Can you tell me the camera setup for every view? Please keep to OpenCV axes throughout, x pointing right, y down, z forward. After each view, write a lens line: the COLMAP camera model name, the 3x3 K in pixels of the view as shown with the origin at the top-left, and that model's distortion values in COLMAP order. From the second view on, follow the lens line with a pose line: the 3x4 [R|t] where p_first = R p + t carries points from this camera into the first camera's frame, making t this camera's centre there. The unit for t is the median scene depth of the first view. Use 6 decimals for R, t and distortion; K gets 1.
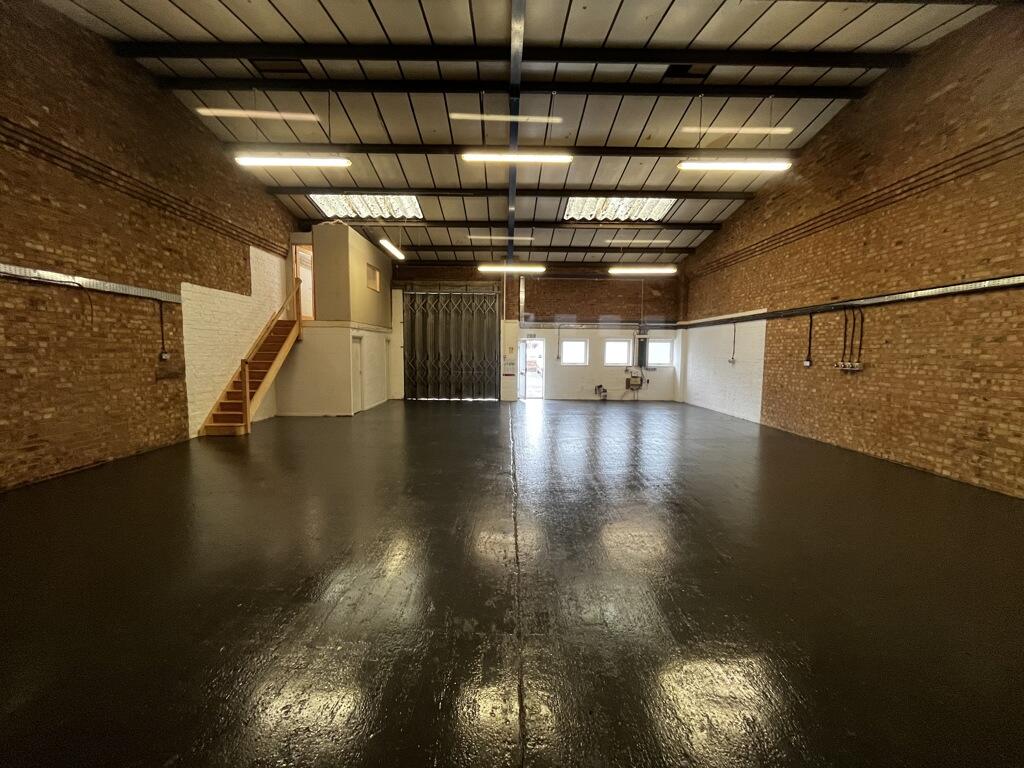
lens RADIAL K [[412.0, 0, 513.3], [0, 412.0, 383.2], [0, 0, 1]] dist [-0.007511, -0.000088]
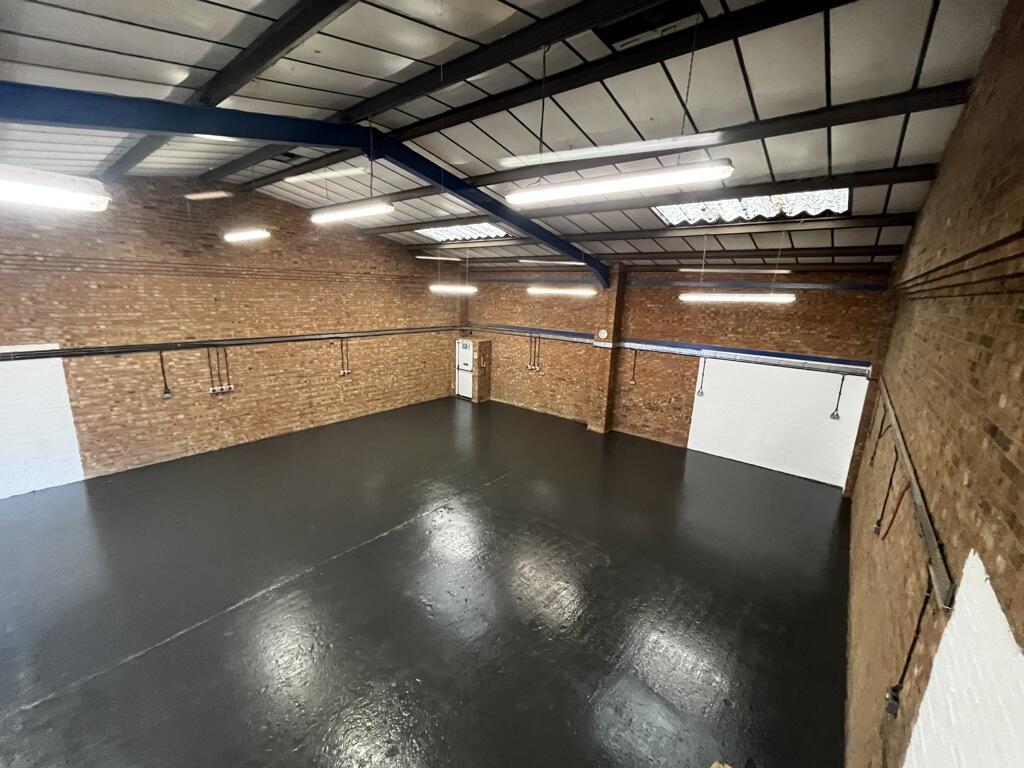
lens RADIAL K [[412.0, 0, 514.0], [0, 412.0, 383.2], [0, 0, 1]] dist [-0.007511, -0.000088]
pose [[-0.766365, -0.171514, 0.619086, -0.566341], [0.008736, 0.960828, 0.277006, -0.321852], [-0.642346, 0.217696, -0.734847, 1.035369]]
